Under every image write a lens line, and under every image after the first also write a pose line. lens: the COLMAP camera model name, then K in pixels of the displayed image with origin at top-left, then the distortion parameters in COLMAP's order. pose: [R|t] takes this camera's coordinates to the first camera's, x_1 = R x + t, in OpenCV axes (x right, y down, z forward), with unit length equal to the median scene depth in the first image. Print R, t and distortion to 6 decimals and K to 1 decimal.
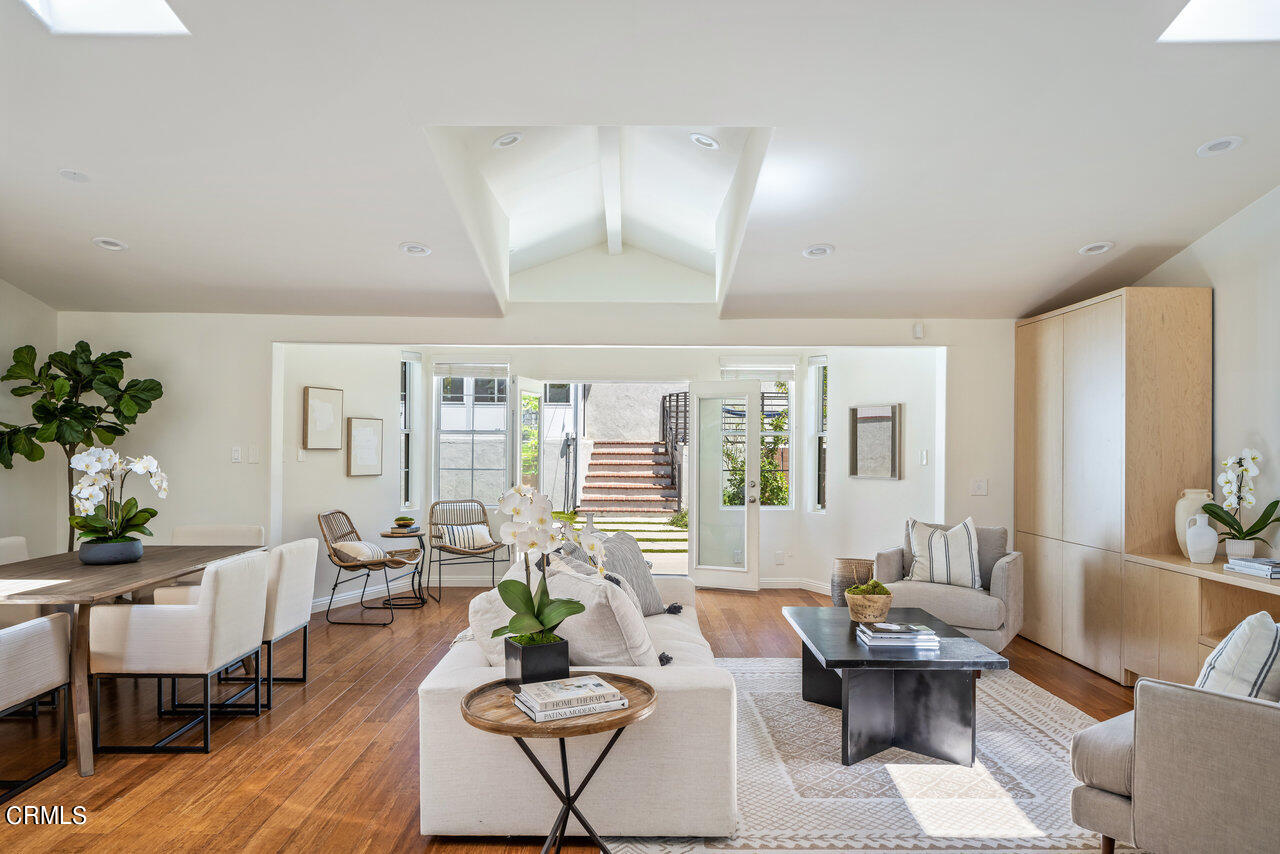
lens RADIAL K [[913.4, 0, 628.4], [0, 913.4, 451.4], [0, 0, 1]] dist [-0.005085, -0.001043]
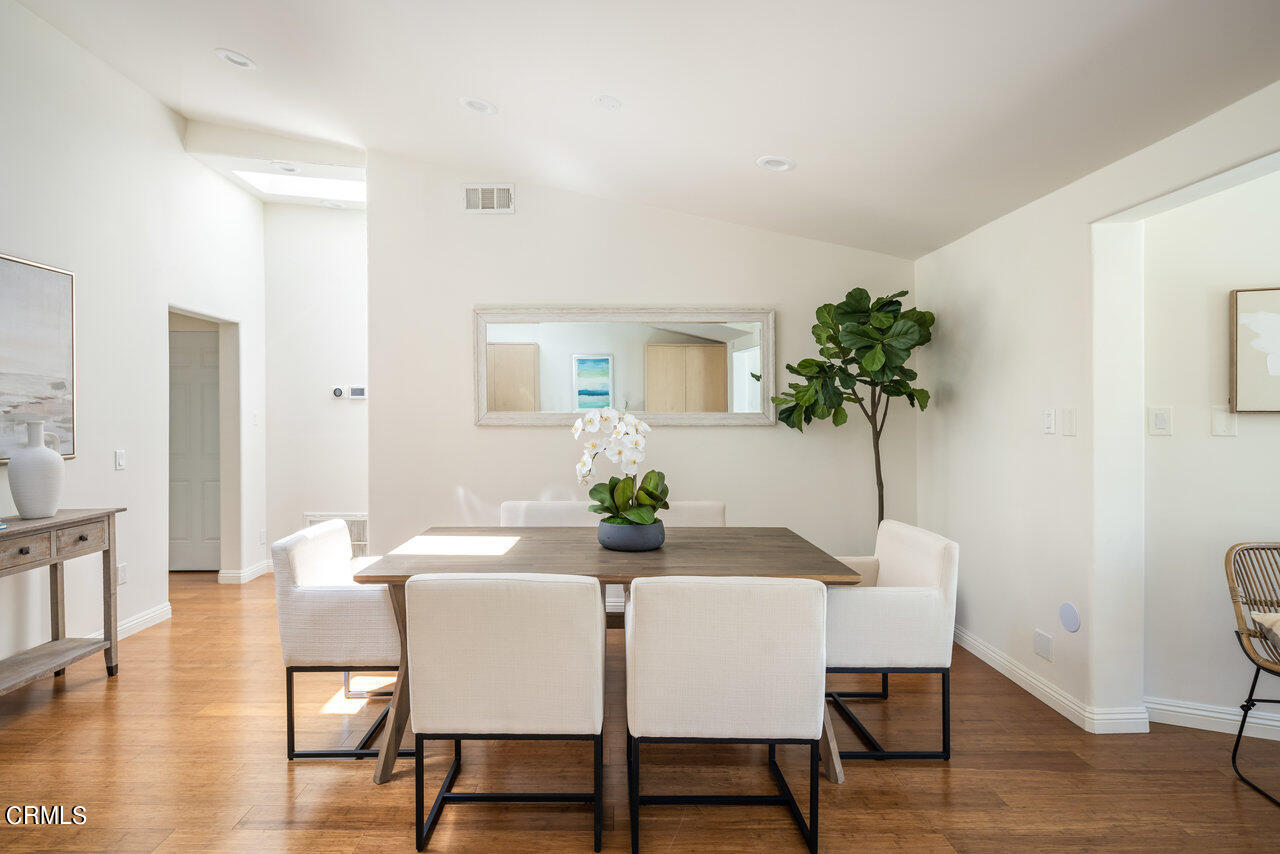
lens RADIAL K [[661.6, 0, 638.7], [0, 661.6, 411.9], [0, 0, 1]] dist [0.002107, 0.000488]
pose [[-0.019048, -0.008008, -0.999786, 0.030024], [-0.007462, 0.999941, -0.007867, 0.003064], [0.999791, 0.007311, -0.019107, 0.777825]]
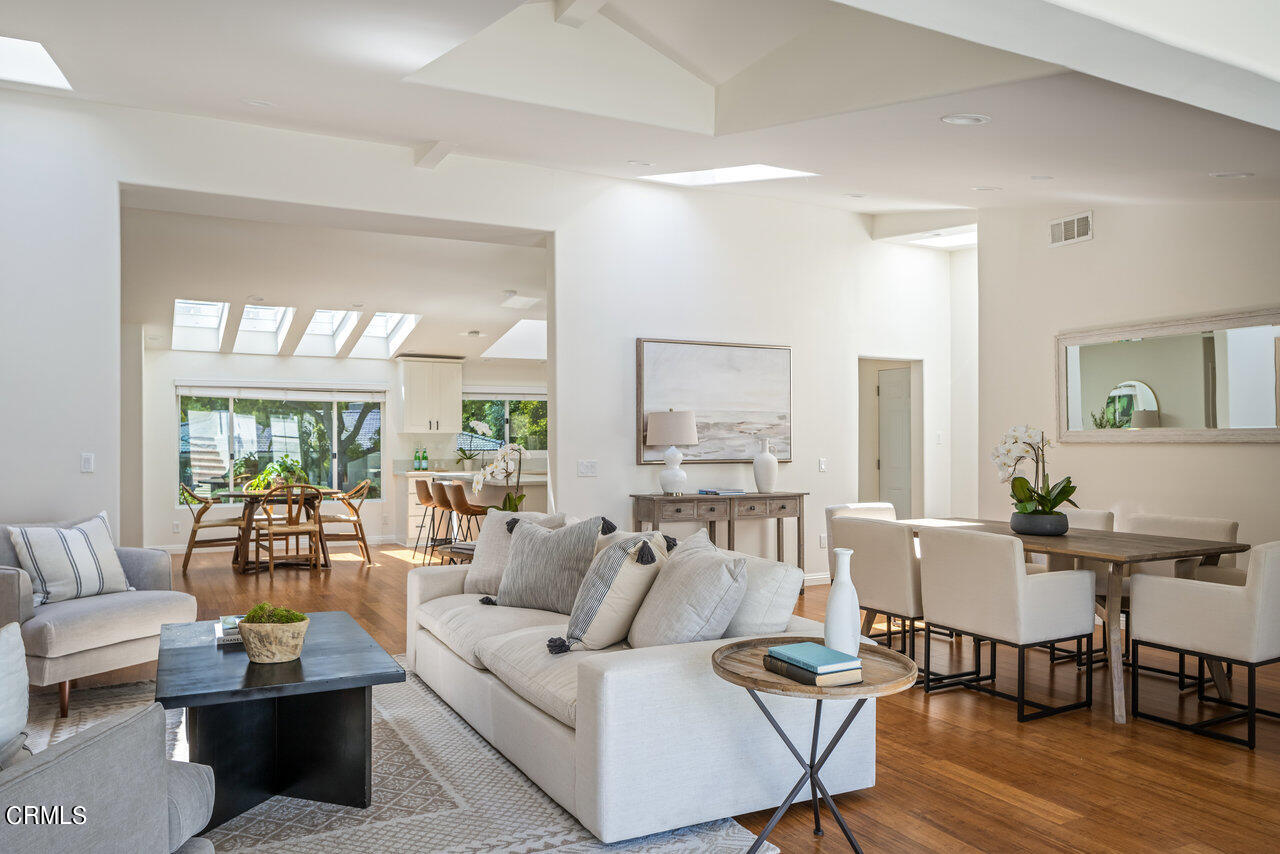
lens RADIAL K [[913.4, 0, 628.4], [0, 913.4, 451.4], [0, 0, 1]] dist [-0.005085, -0.001043]
pose [[-0.886888, 0.005287, -0.461954, 0.252674], [-0.002370, 0.999869, 0.015994, 0.007889], [0.461978, 0.015280, -0.886760, 1.289424]]
